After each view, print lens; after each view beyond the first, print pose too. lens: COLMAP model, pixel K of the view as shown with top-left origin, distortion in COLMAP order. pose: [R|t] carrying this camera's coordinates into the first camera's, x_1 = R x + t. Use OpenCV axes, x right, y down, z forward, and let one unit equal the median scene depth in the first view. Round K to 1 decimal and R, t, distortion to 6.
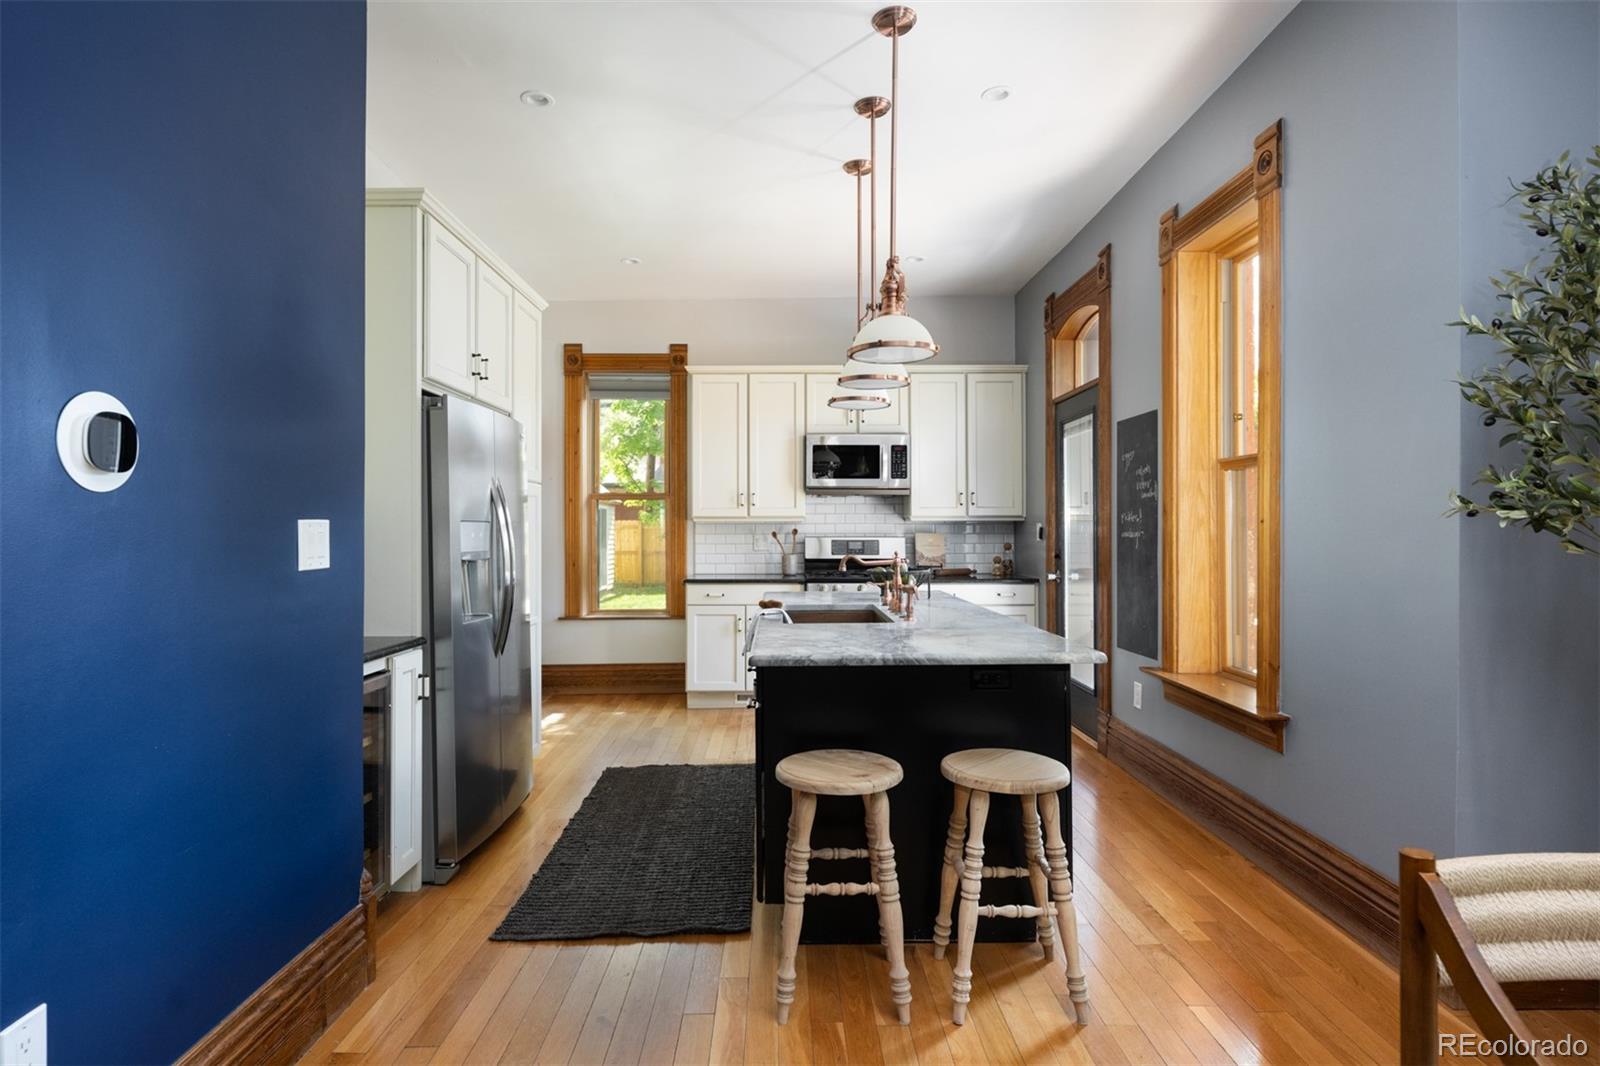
lens RADIAL K [[791.5, 0, 796.6], [0, 791.5, 531.6], [0, 0, 1]] dist [-0.009244, 0.002751]
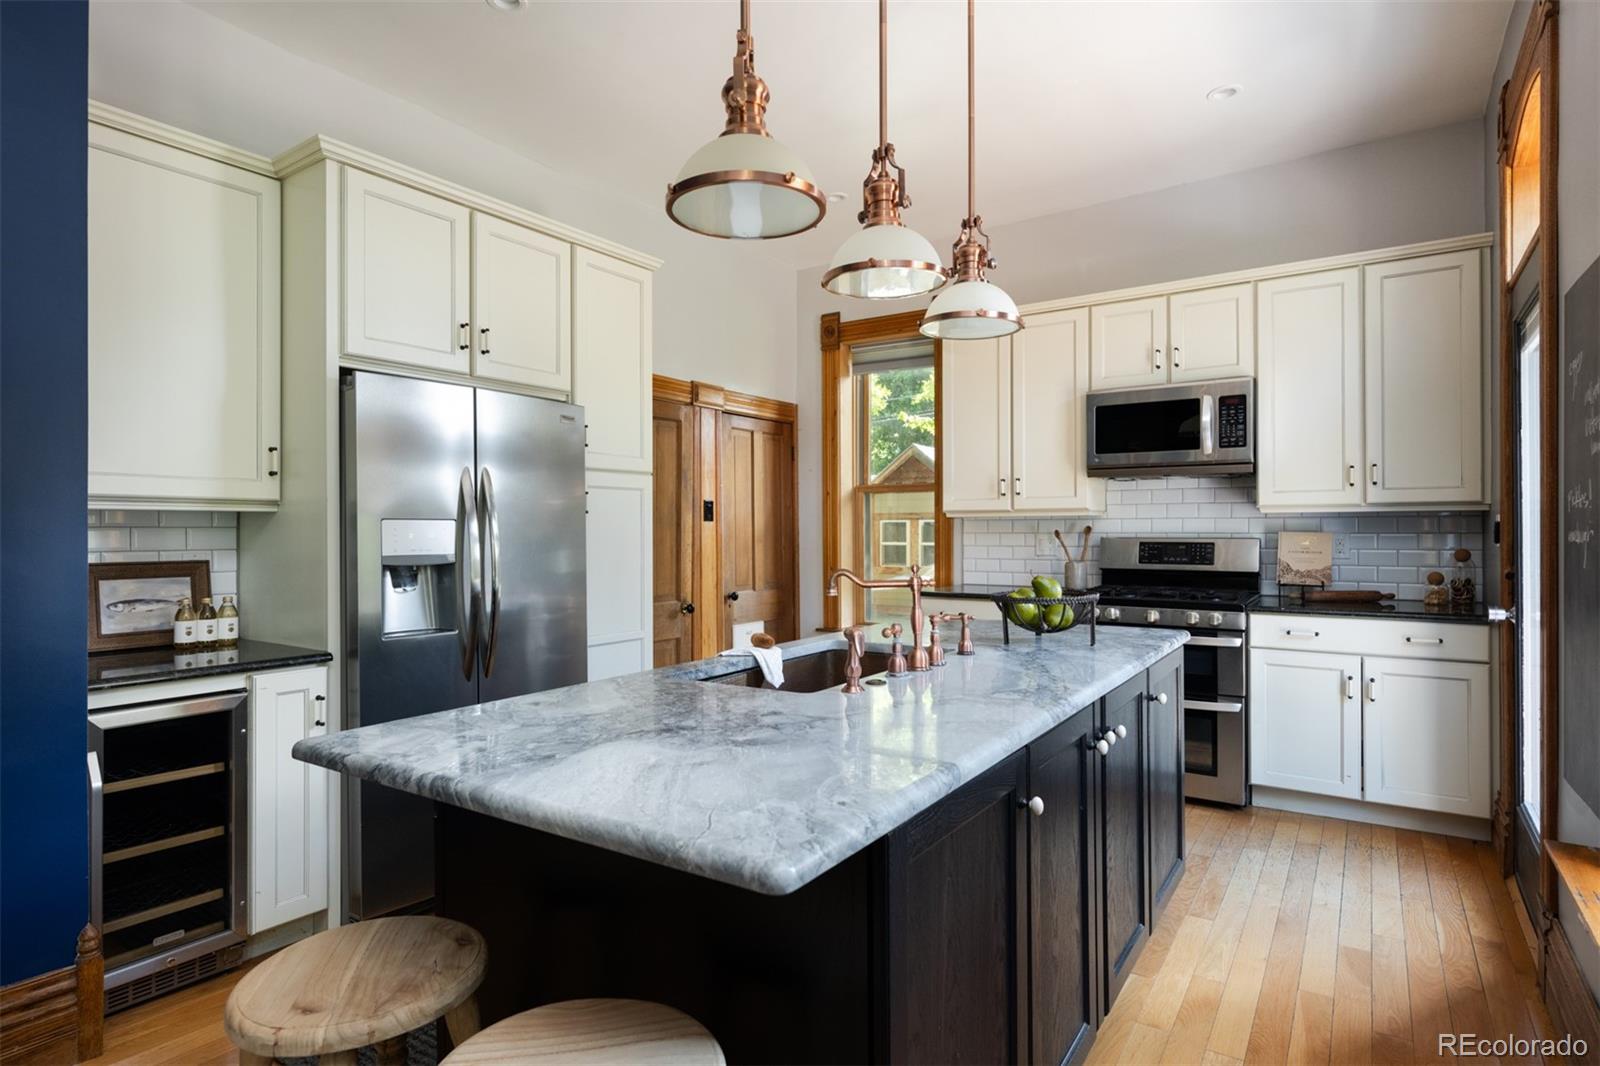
lens RADIAL K [[830.6, 0, 816.5], [0, 830.6, 527.5], [0, 0, 1]] dist [-0.007234, 0.000804]
pose [[0.830492, -0.002595, -0.557024, 0.220137], [0.000914, 0.999994, -0.003295, -0.000083], [0.557029, 0.002227, 0.830490, 0.249489]]
